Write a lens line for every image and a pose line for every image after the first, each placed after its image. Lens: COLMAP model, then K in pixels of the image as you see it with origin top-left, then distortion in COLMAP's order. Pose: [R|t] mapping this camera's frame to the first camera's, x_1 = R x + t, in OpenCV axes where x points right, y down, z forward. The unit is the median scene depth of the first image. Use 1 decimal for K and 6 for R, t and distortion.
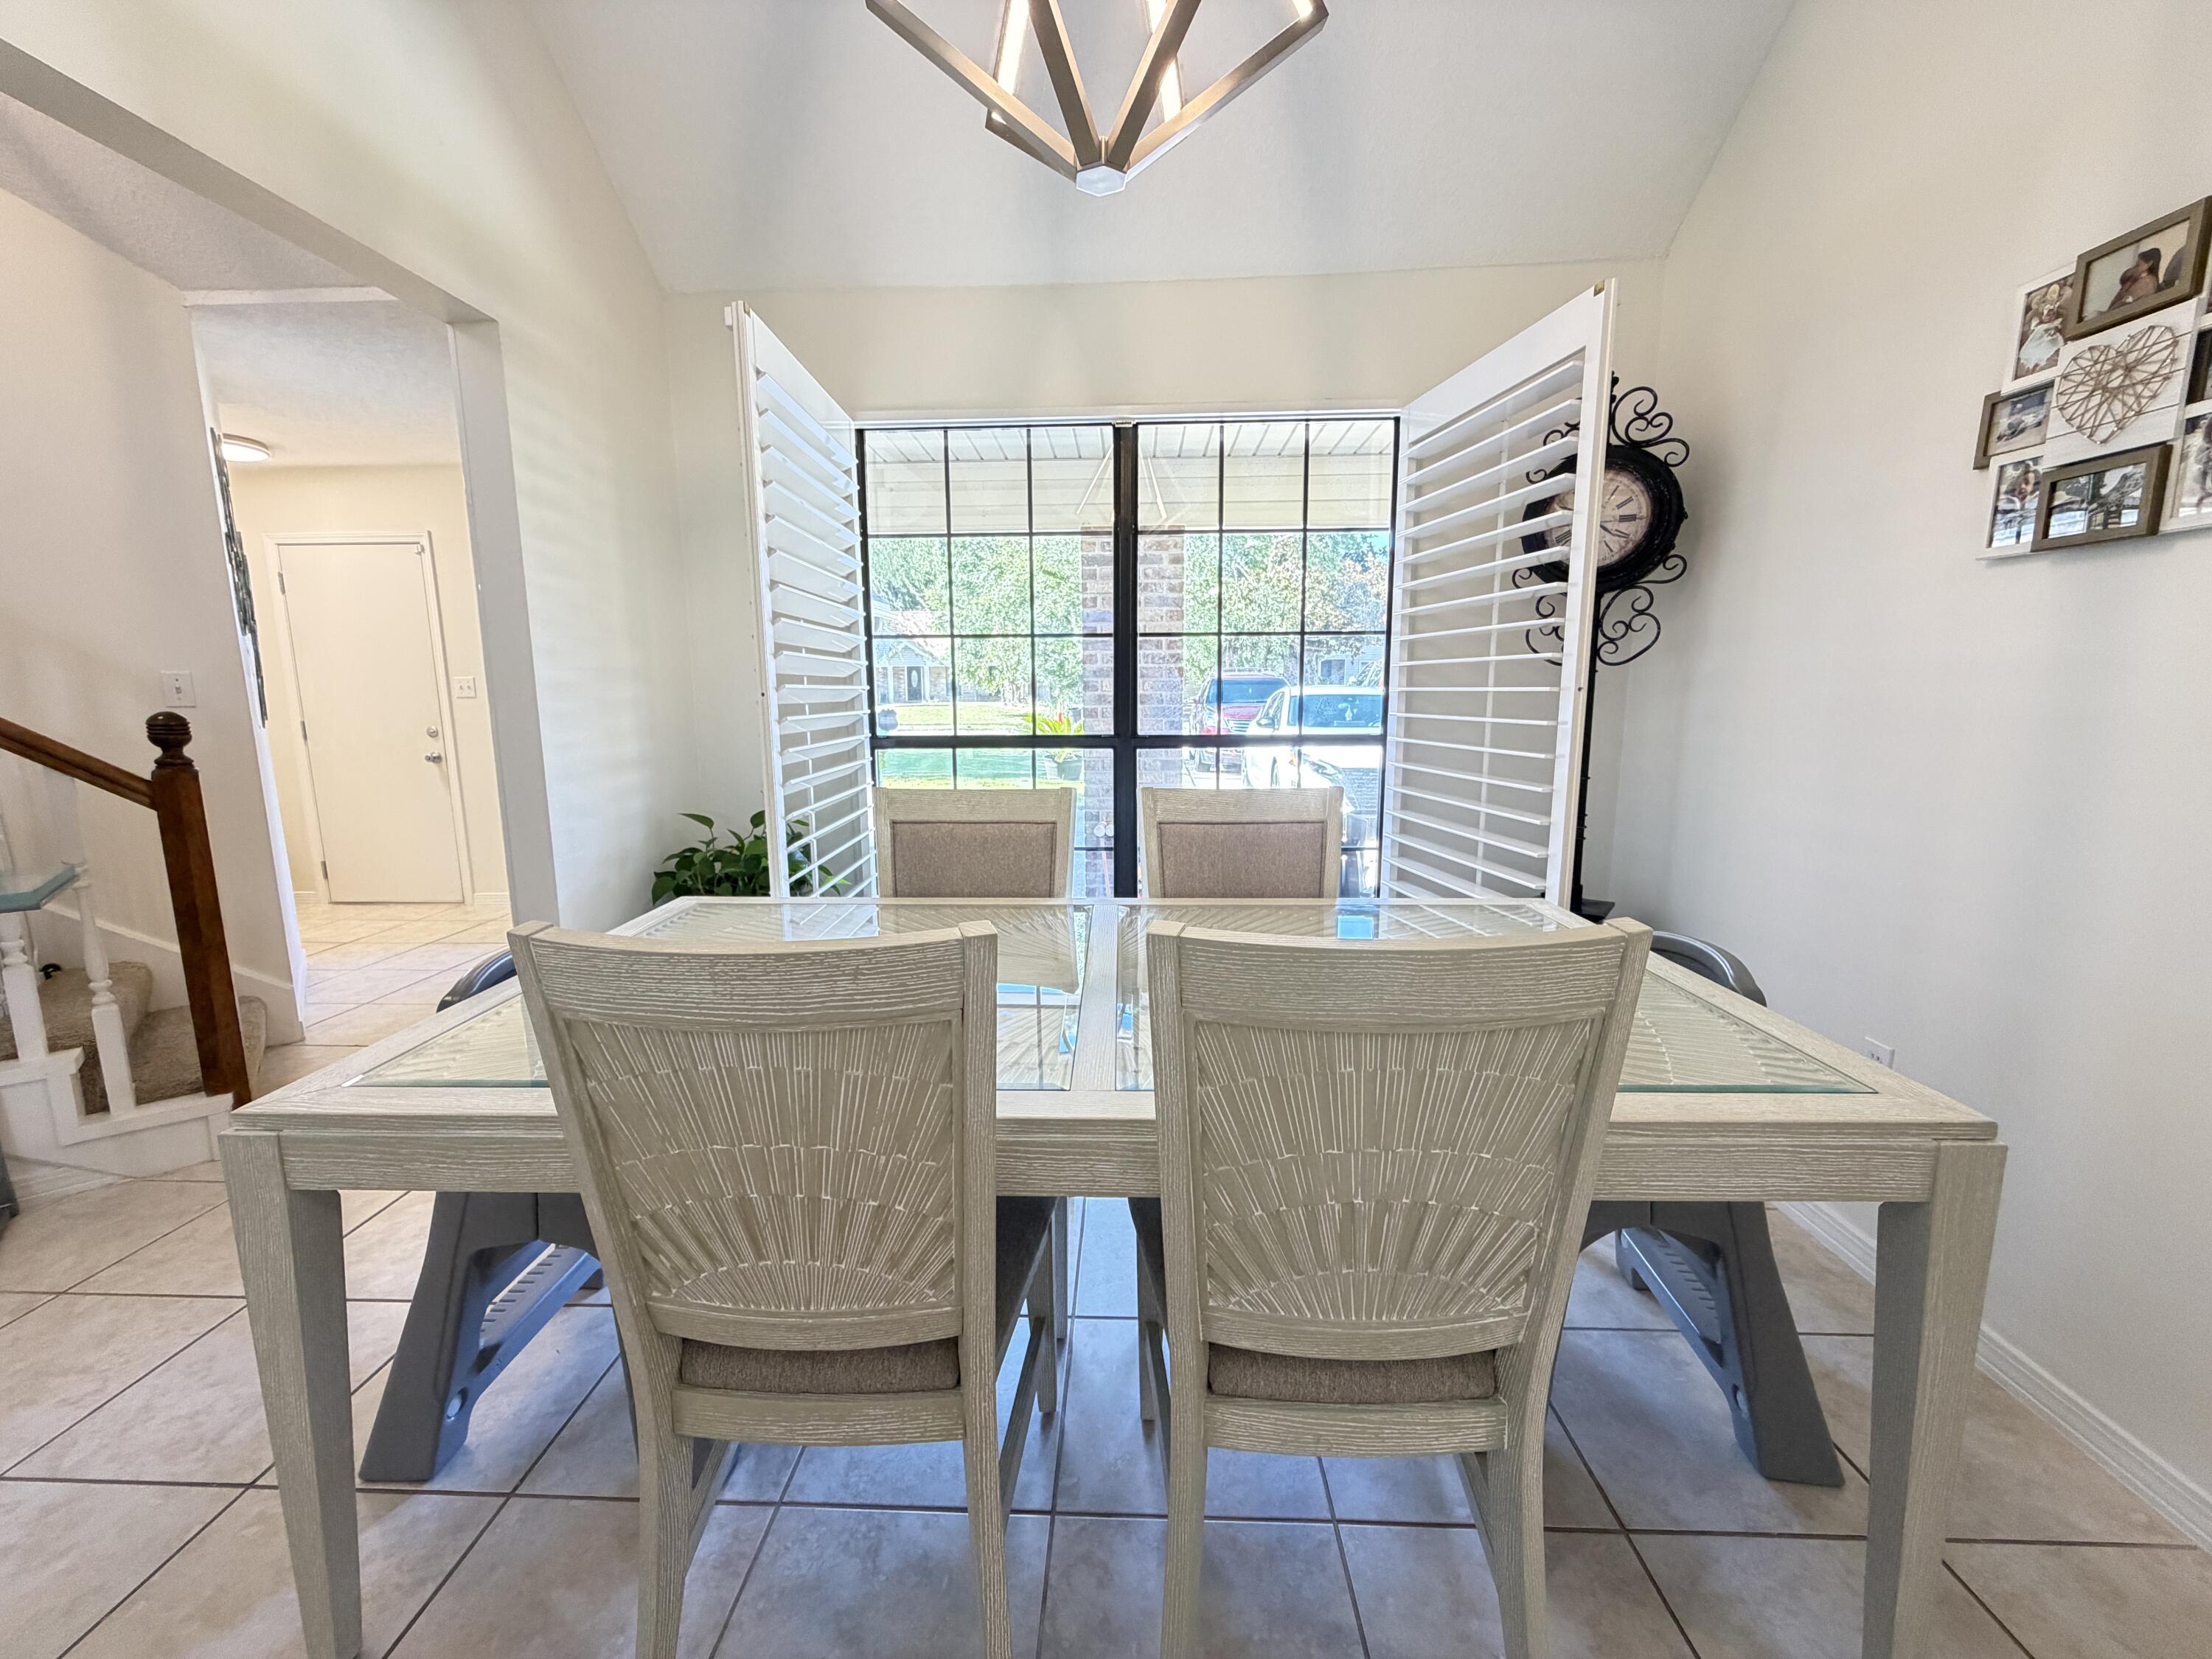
lens RADIAL K [[886.4, 0, 1097.3], [0, 886.4, 830.4], [0, 0, 1]] dist [0.000668, -0.000118]
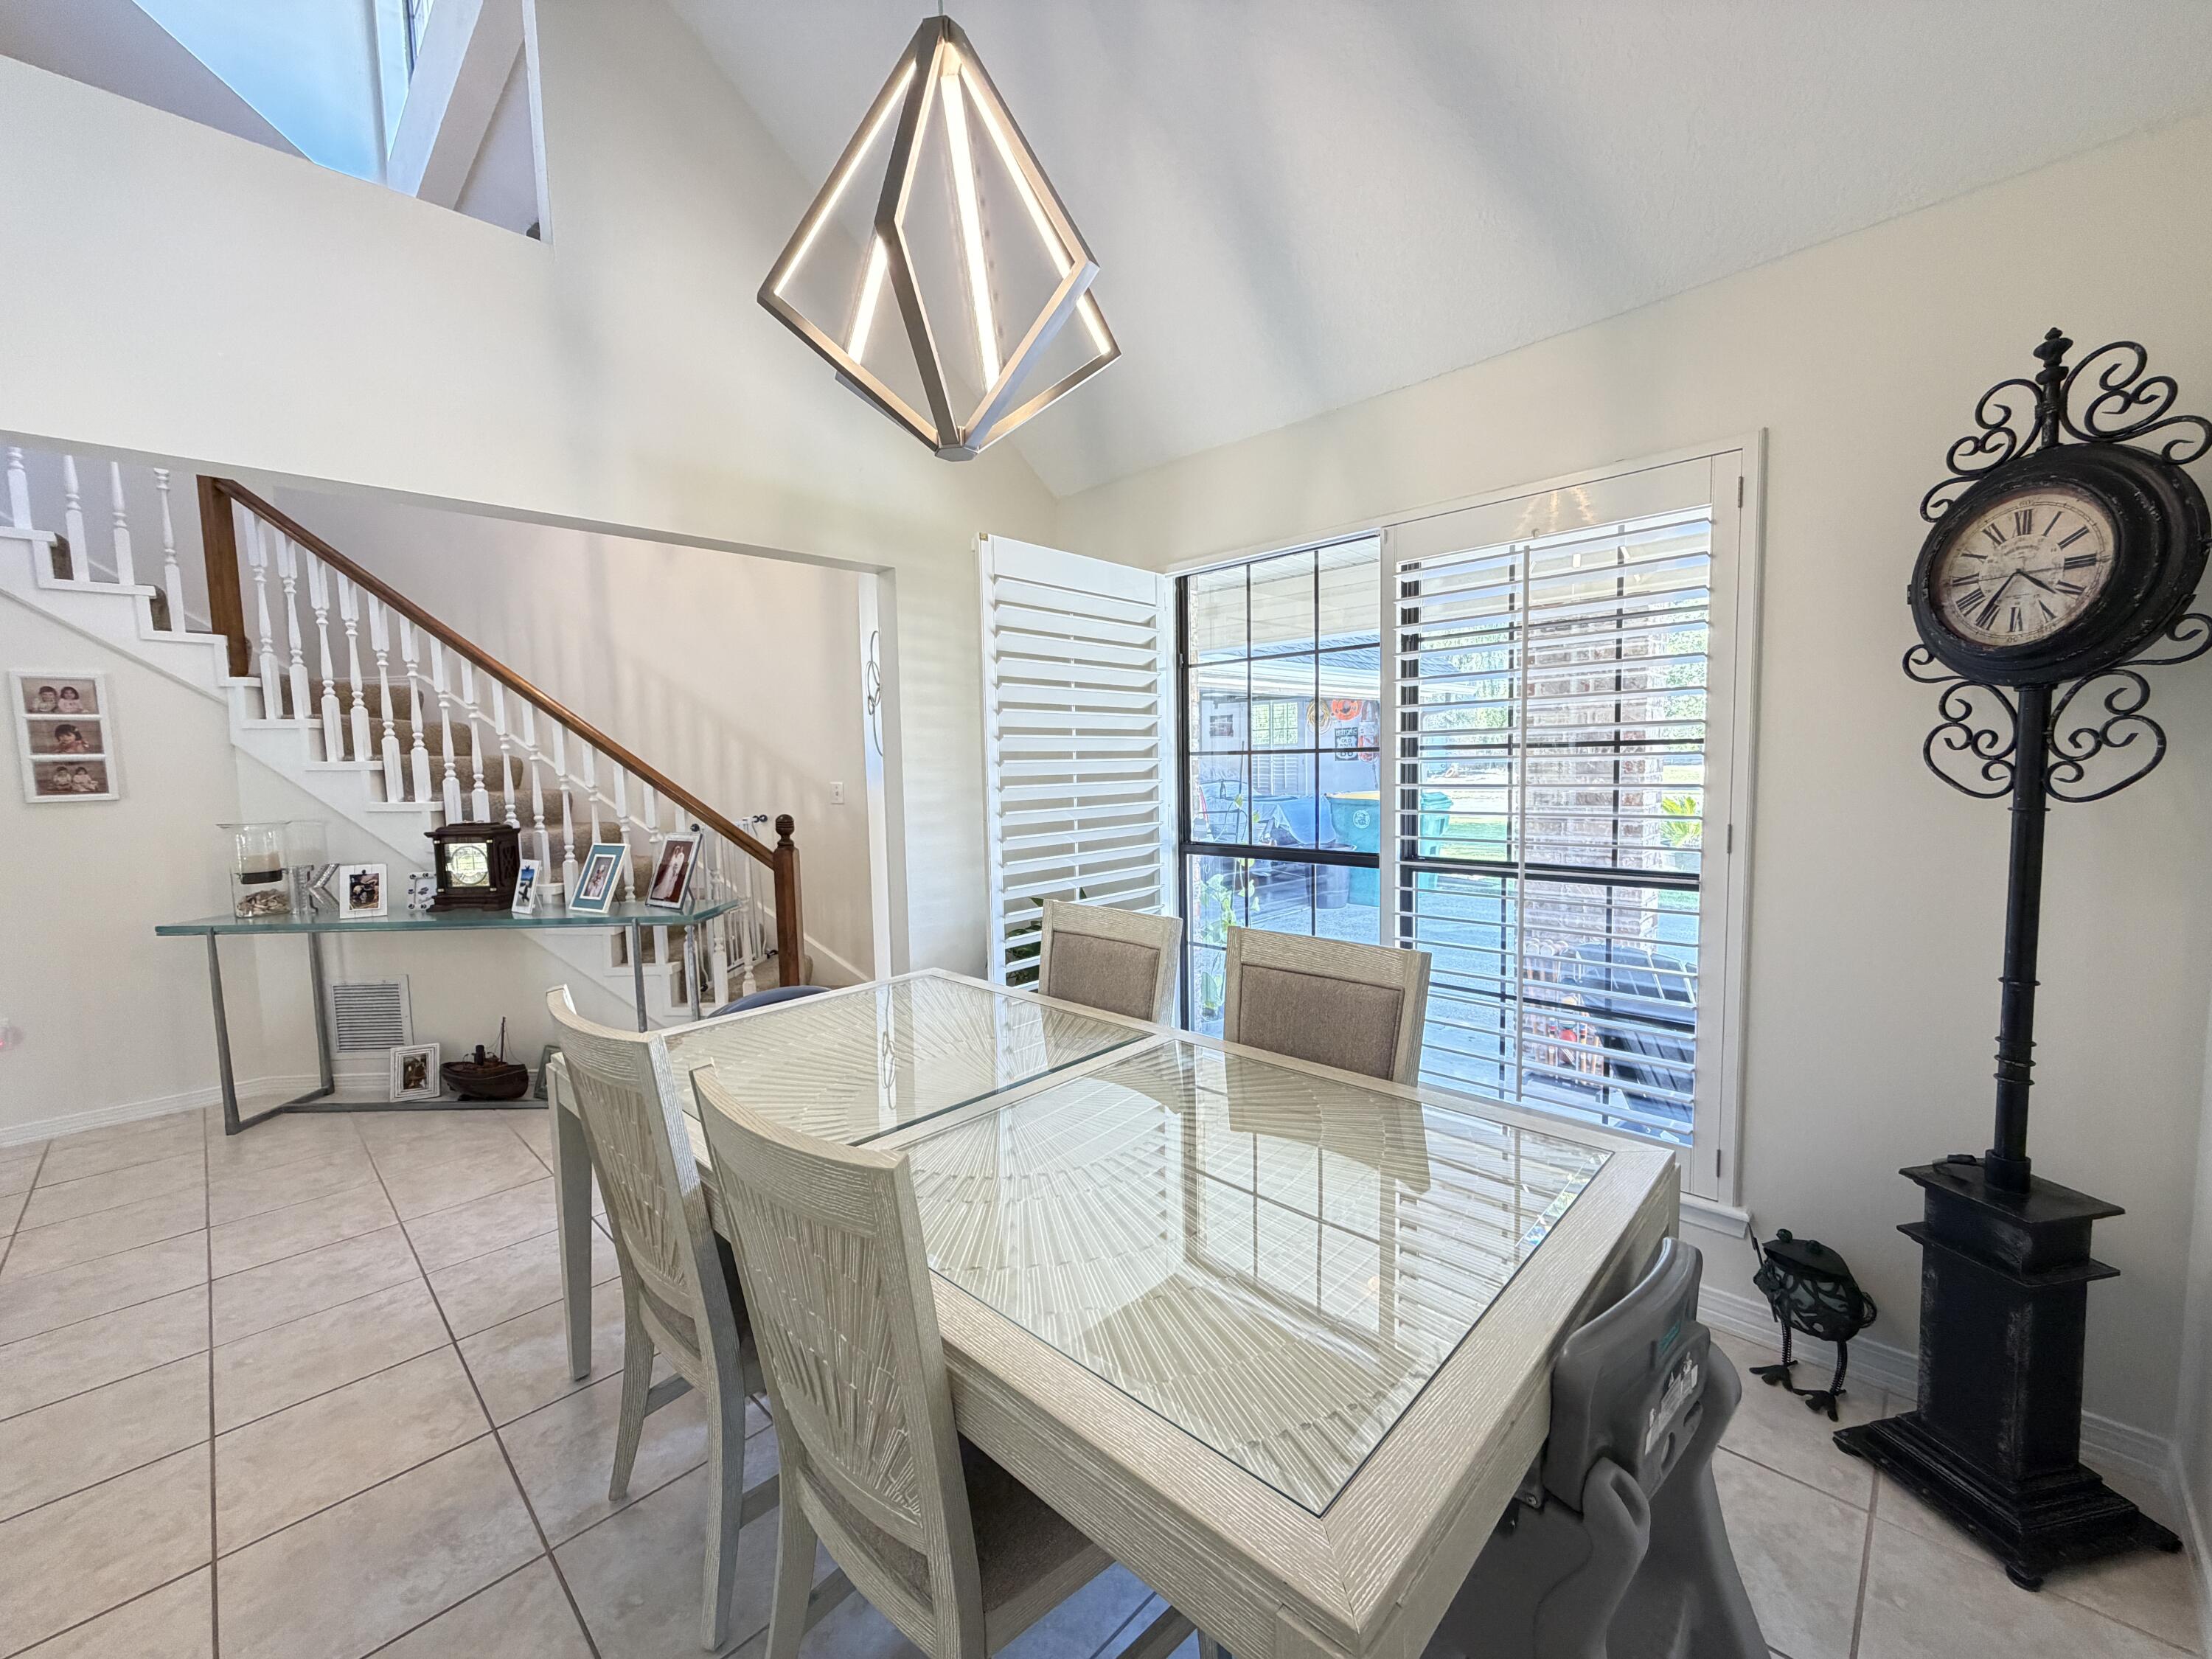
lens RADIAL K [[886.4, 0, 1100.0], [0, 886.4, 828.7], [0, 0, 1]] dist [0.000668, -0.000118]
pose [[0.738846, 0.042377, -0.672541, 0.557079], [-0.089167, 0.995393, -0.035238, -0.099231], [0.667949, 0.086004, 0.739221, 0.140310]]
